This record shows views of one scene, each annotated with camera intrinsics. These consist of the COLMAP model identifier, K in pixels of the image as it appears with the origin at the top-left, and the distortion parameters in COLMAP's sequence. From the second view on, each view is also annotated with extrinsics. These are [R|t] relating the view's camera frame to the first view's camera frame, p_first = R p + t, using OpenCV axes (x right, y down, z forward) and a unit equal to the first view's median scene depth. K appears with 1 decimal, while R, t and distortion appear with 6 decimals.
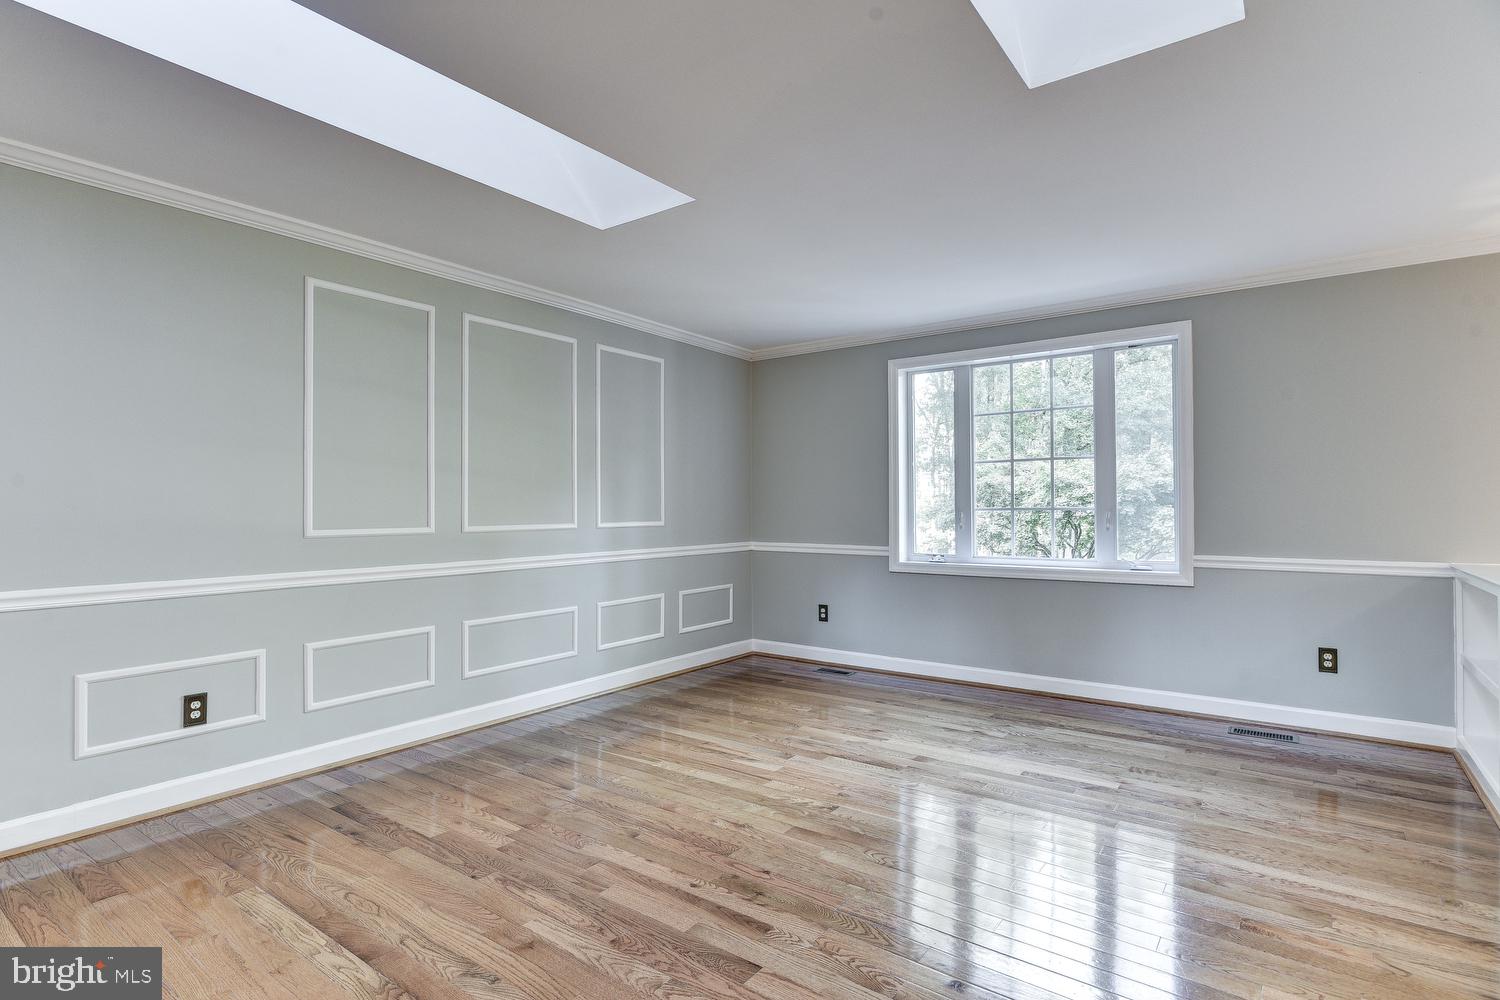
lens RADIAL K [[744.0, 0, 735.5], [0, 744.0, 502.3], [0, 0, 1]] dist [-0.001010, -0.001038]
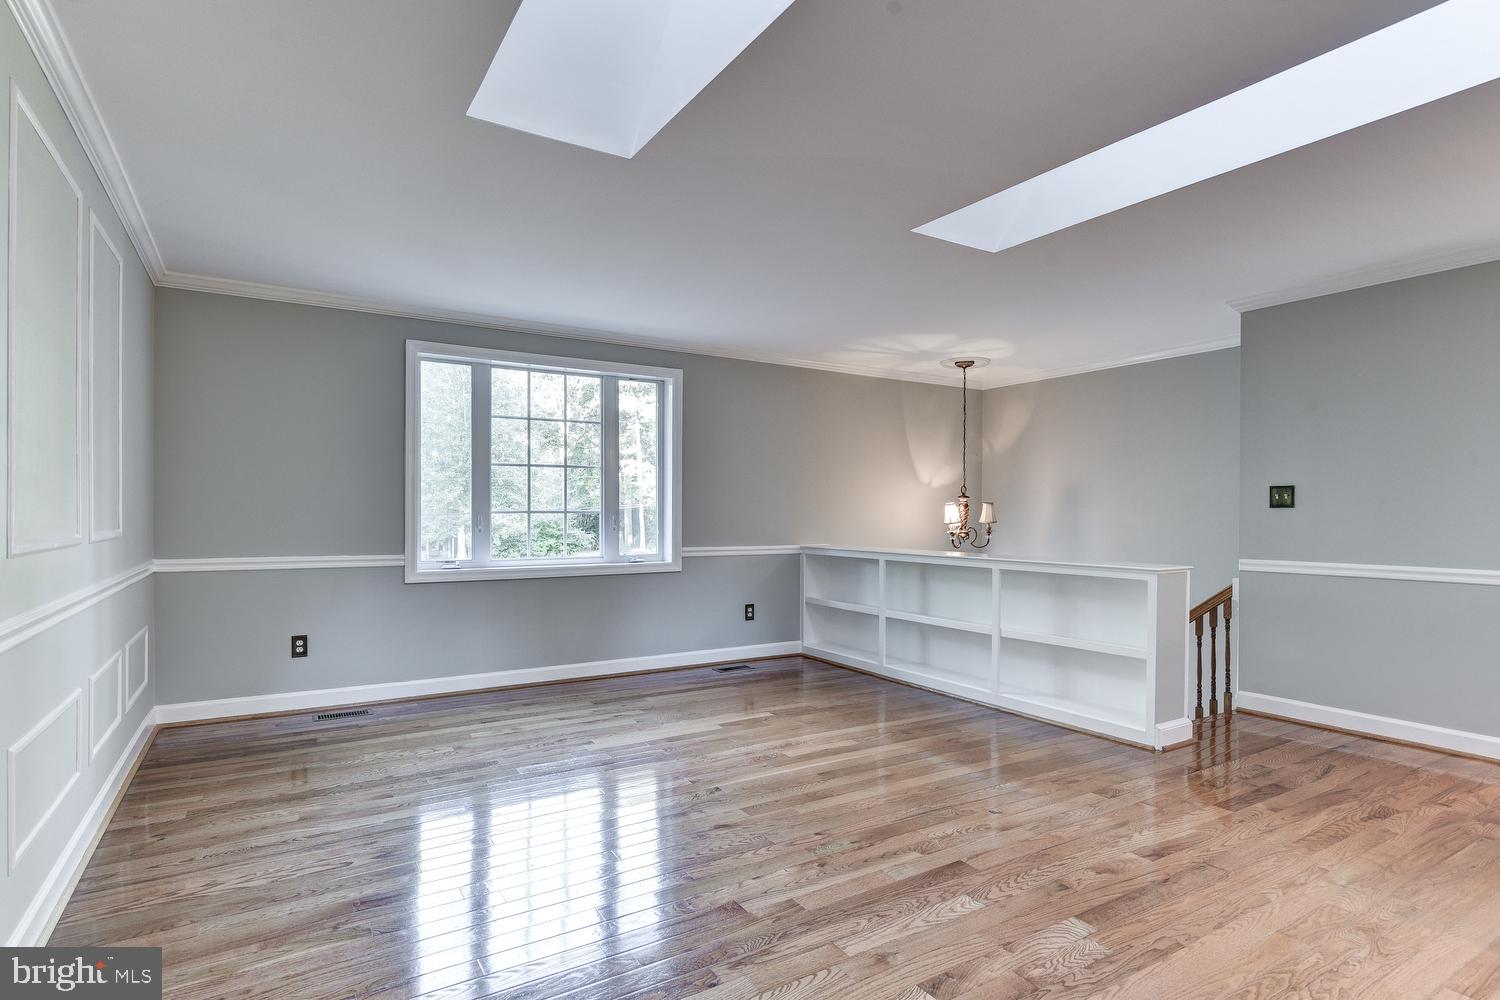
lens RADIAL K [[772.5, 0, 743.0], [0, 772.5, 512.6], [0, 0, 1]] dist [-0.001815, -0.000295]
pose [[0.369300, 0.004979, 0.929297, -0.611478], [-0.012344, 0.999924, -0.000452, 0.007672], [-0.929228, -0.011304, 0.369334, 0.382429]]
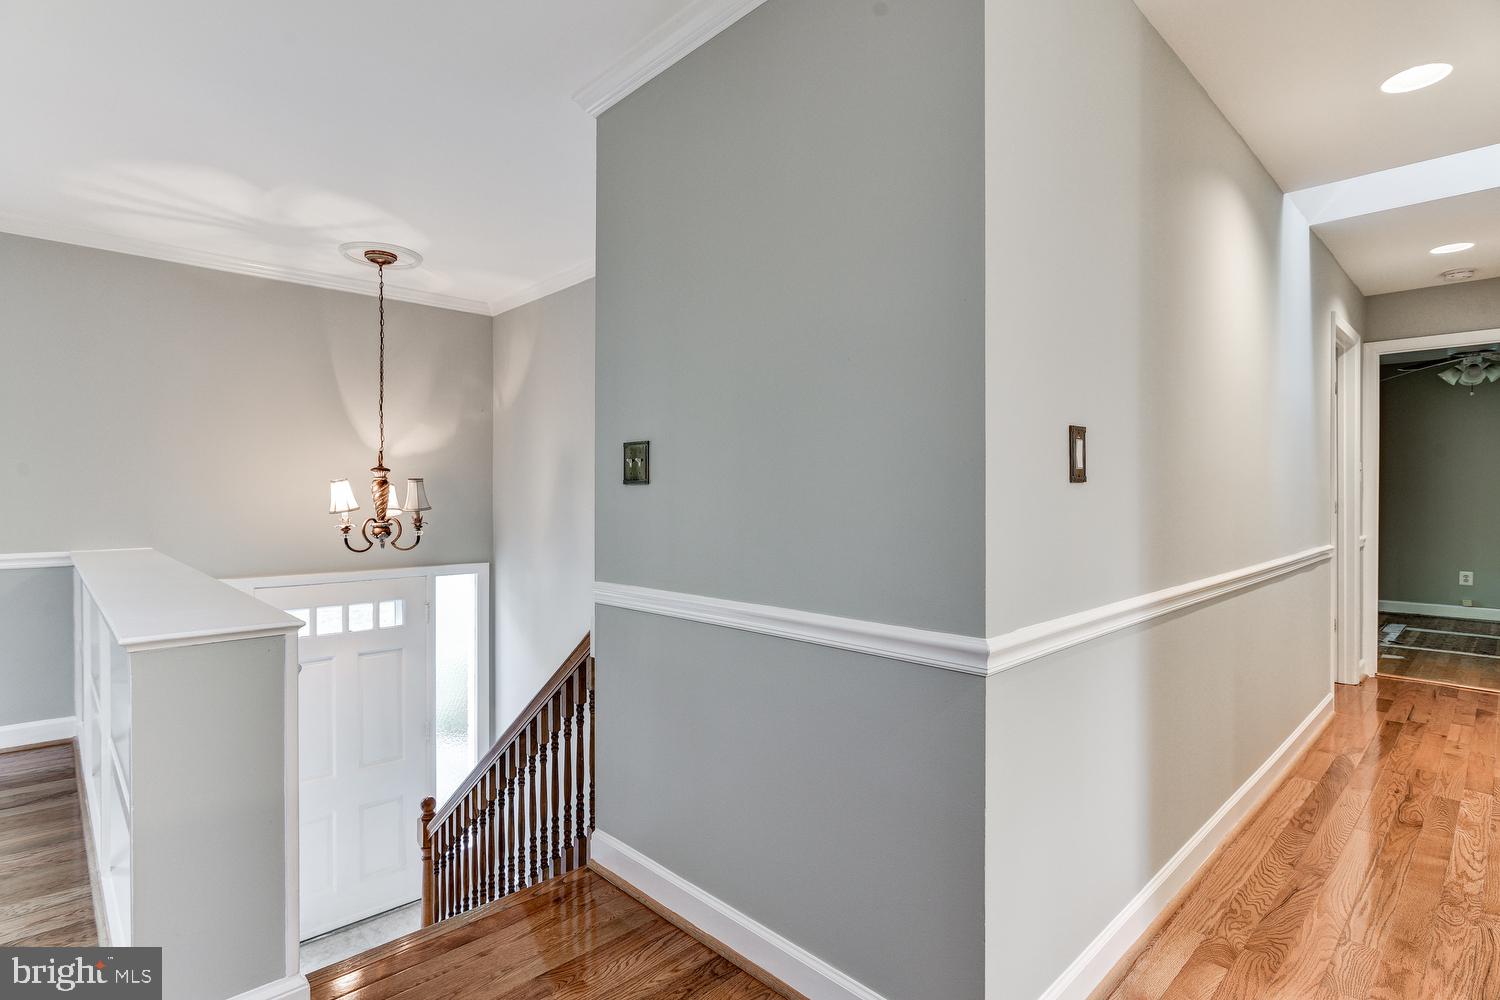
lens RADIAL K [[756.9, 0, 768.1], [0, 756.9, 498.2], [0, 0, 1]] dist [-0.002925, -0.000809]
pose [[0.153109, -0.002103, 0.988207, 0.091606], [-0.008510, 0.999958, 0.003446, -0.000826], [-0.988173, -0.008938, 0.153085, -0.062843]]
